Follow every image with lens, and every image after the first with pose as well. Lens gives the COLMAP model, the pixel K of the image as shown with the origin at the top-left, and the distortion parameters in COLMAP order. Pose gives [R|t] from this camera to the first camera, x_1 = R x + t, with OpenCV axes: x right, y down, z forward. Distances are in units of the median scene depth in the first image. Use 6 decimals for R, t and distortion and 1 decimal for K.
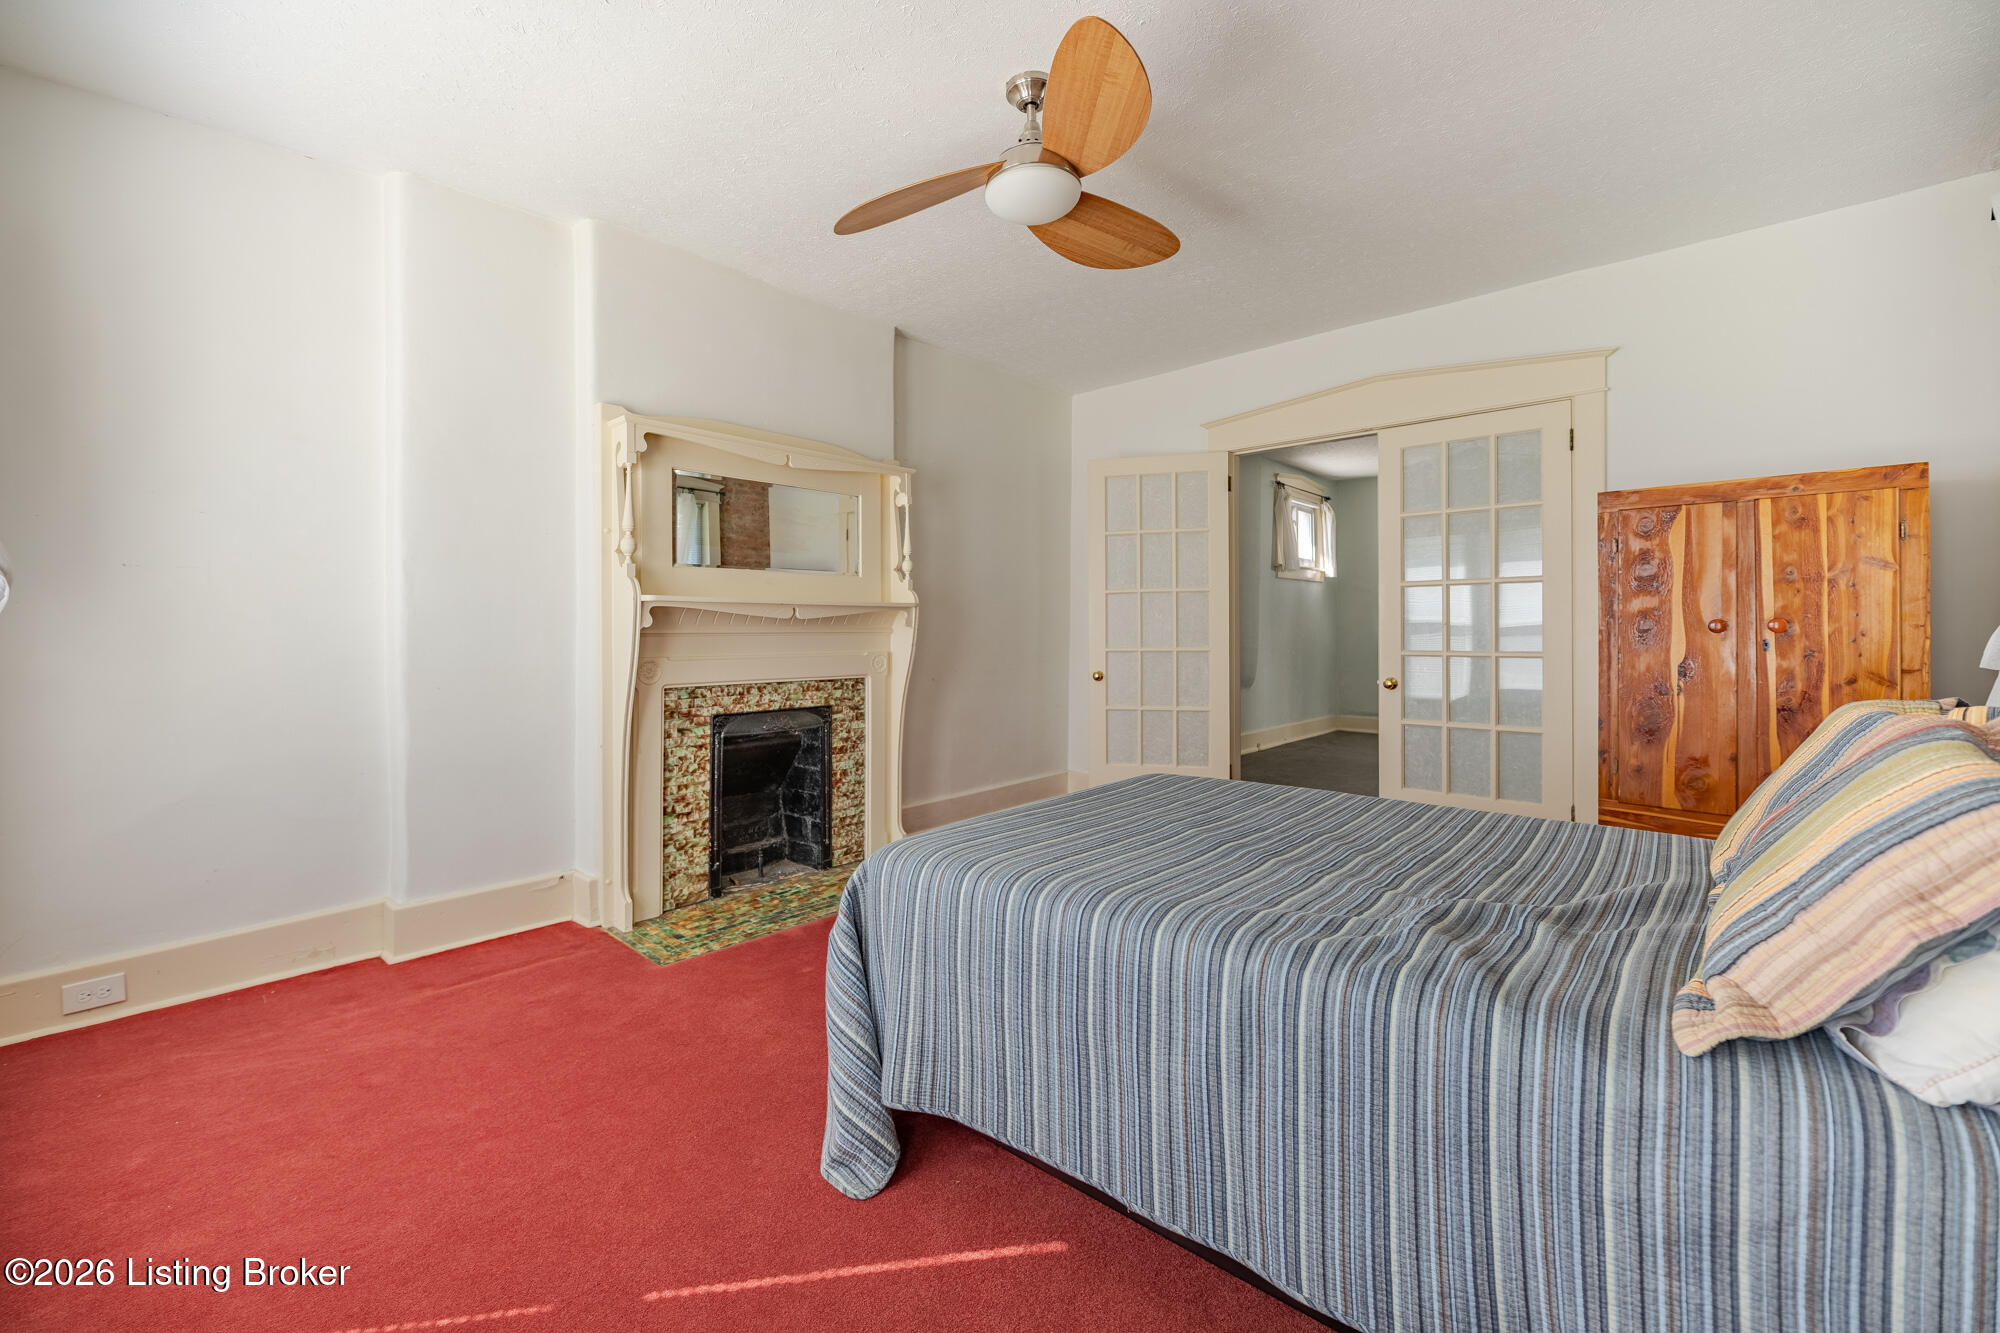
lens RADIAL K [[845.6, 0, 998.7], [0, 845.6, 639.1], [0, 0, 1]] dist [-0.000434, -0.000187]
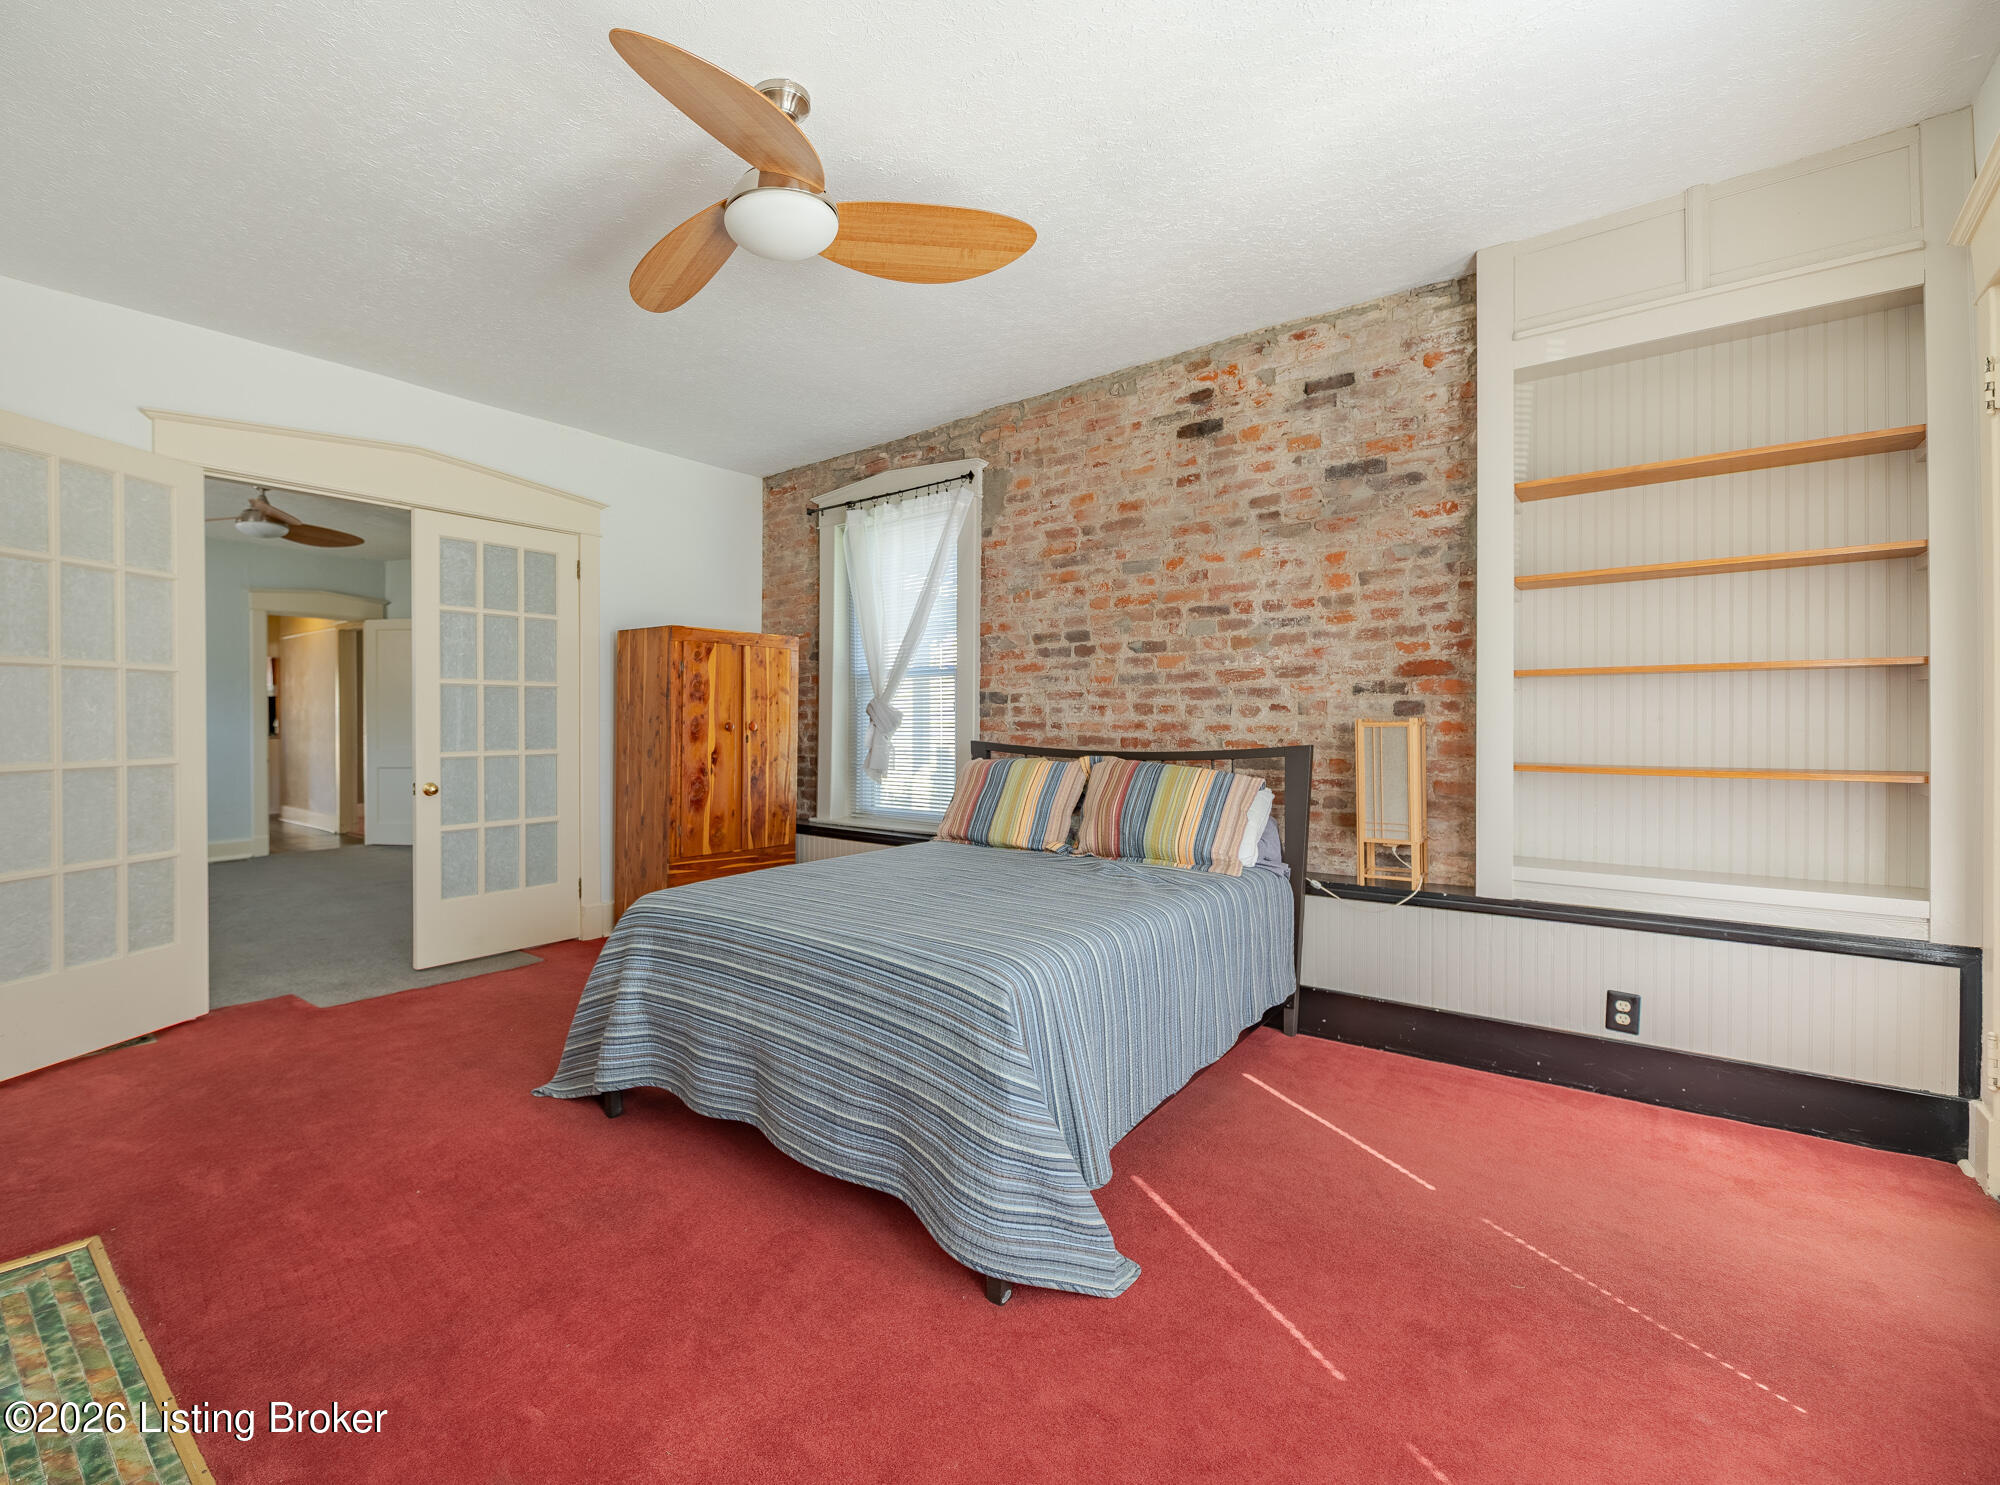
lens RADIAL K [[893.9, 0, 866.5], [0, 893.9, 734.8], [0, 0, 1]] dist [-0.000253, 0.000036]
pose [[0.005281, -0.002348, 0.999983, -0.697361], [0.013012, 0.999913, 0.002279, -0.002891], [-0.999901, 0.013000, 0.005311, 0.721824]]
